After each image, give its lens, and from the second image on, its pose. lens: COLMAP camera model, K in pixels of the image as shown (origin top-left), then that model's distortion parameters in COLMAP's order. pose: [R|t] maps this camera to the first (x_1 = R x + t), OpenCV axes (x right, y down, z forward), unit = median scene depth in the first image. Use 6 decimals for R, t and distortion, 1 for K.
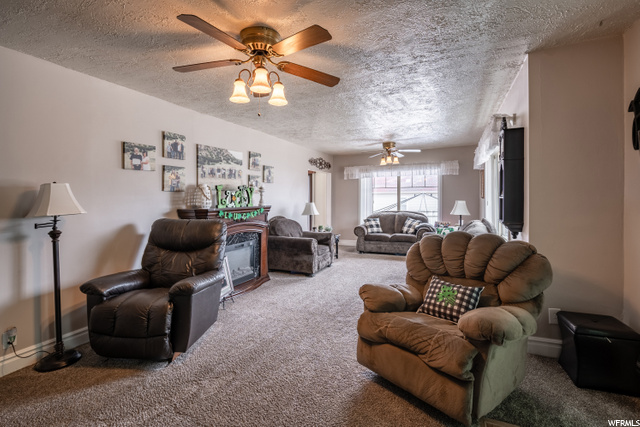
lens RADIAL K [[293.5, 0, 318.6], [0, 293.5, 196.0], [0, 0, 1]] dist [0.000112, 0.000226]
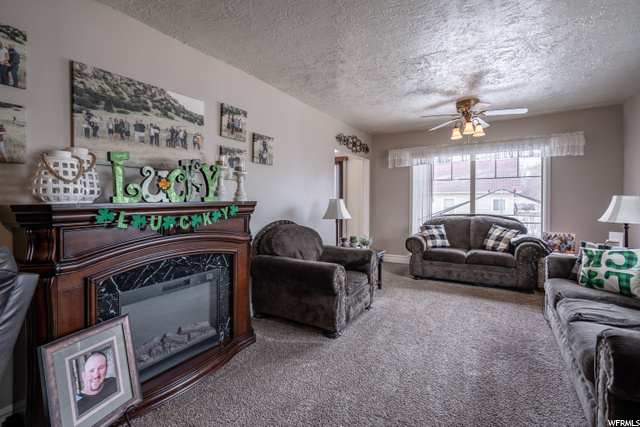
lens RADIAL K [[293.5, 0, 318.6], [0, 293.5, 196.0], [0, 0, 1]] dist [0.000112, 0.000226]
pose [[0.992432, 0.002362, -0.122770, 0.011388], [-0.003152, 0.999976, -0.006239, 0.021937], [0.122753, 0.006579, 0.992416, 0.418011]]
